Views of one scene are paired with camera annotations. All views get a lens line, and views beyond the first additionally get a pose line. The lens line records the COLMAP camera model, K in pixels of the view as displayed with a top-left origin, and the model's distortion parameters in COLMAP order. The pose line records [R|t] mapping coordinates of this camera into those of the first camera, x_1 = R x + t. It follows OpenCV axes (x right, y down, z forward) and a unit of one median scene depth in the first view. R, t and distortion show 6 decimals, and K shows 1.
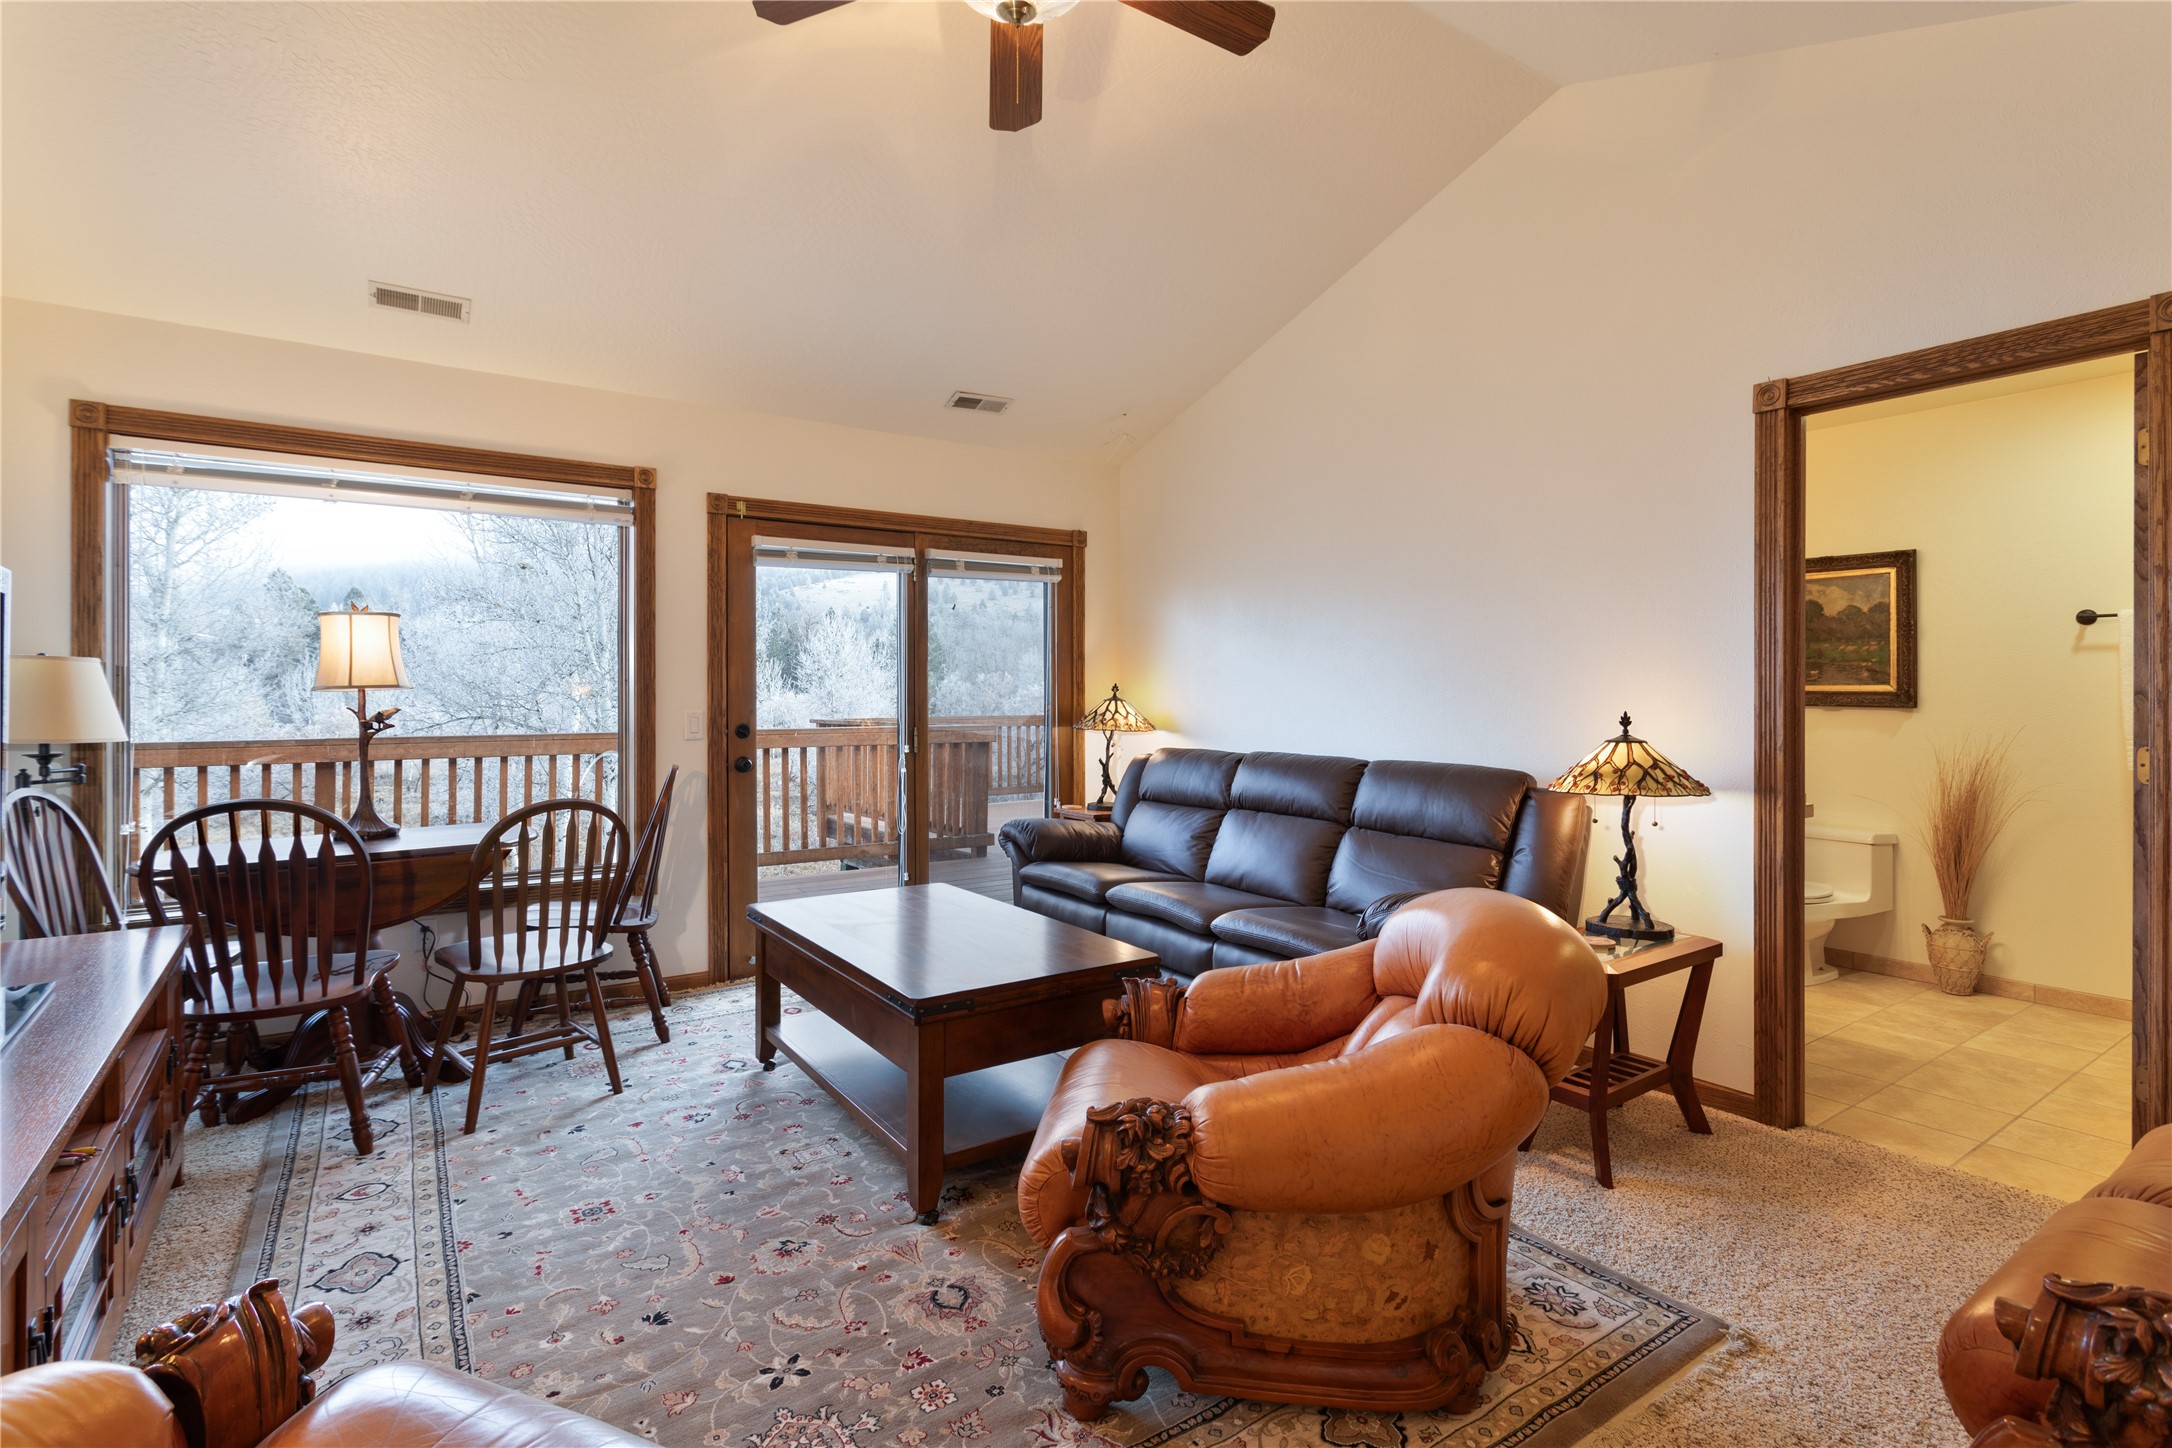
lens RADIAL K [[1025.9, 0, 1071.0], [0, 1025.9, 694.0], [0, 0, 1]] dist [-0.000715, -0.000062]
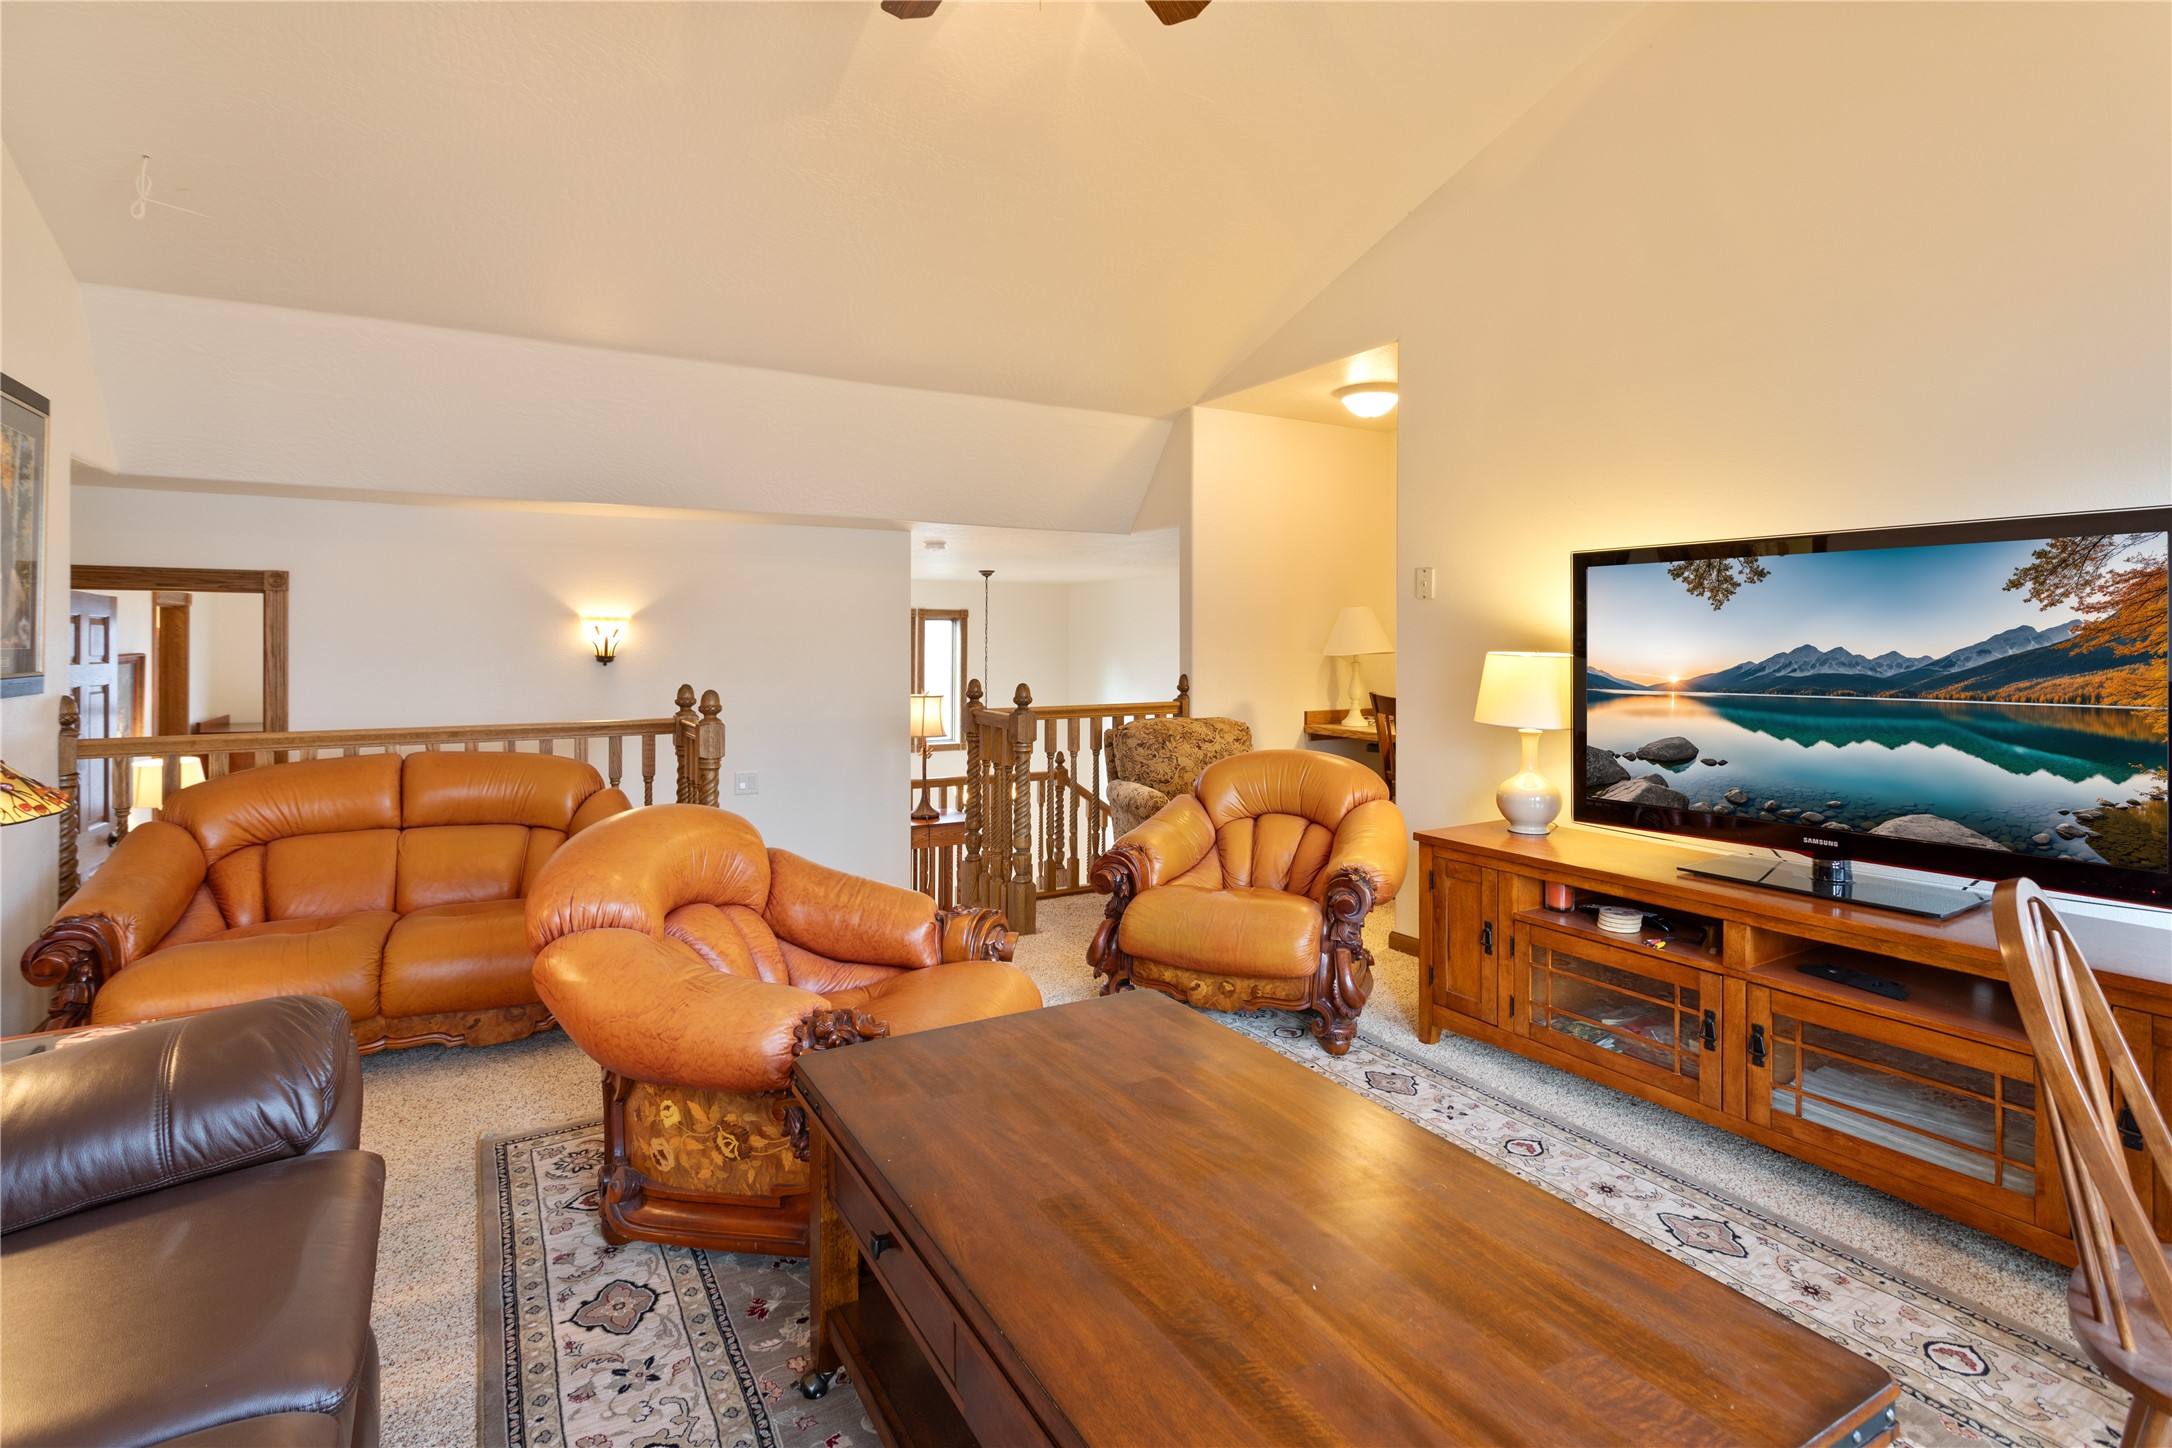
lens RADIAL K [[1057.5, 0, 1084.7], [0, 1057.5, 636.7], [0, 0, 1]] dist [0.000700, 0.000136]
pose [[-0.997762, 0.000674, 0.066868, -0.089042], [0.000740, 0.999999, 0.000964, -0.003383], [-0.066867, 0.001011, -0.997761, 1.061011]]
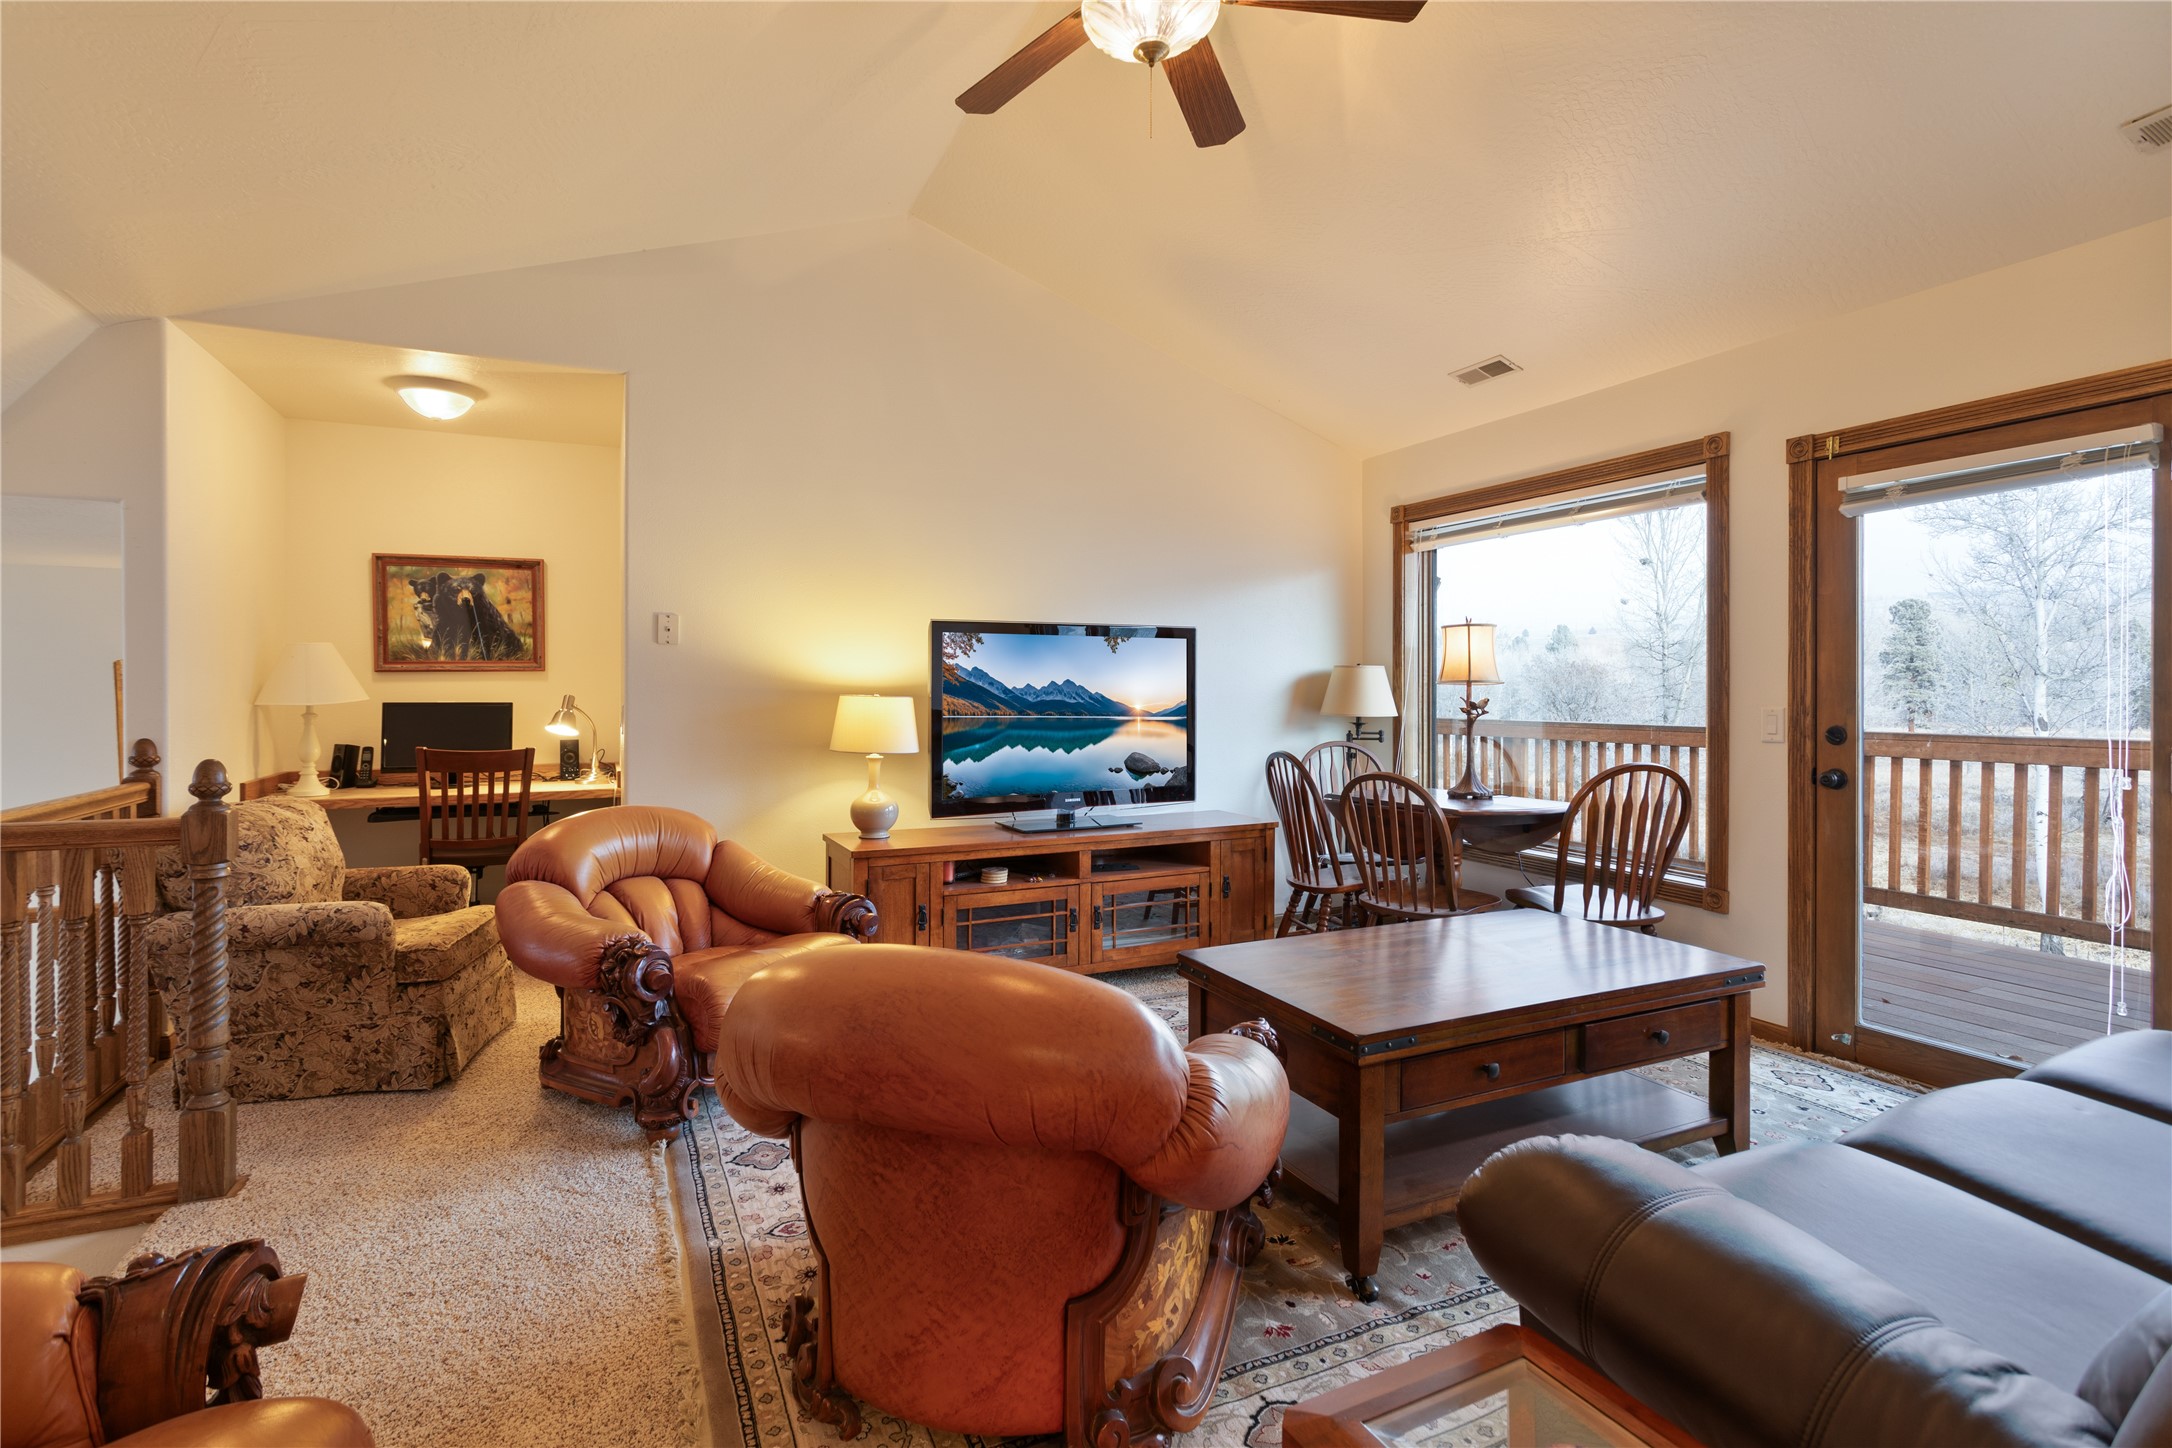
lens RADIAL K [[1025.9, 0, 1071.0], [0, 1025.9, 694.0], [0, 0, 1]] dist [-0.000715, -0.000062]
pose [[-0.165651, 0.004648, -0.986173, 0.557318], [-0.003048, 0.999982, 0.005225, 0.003266], [0.986180, 0.003872, -0.165634, 0.588079]]
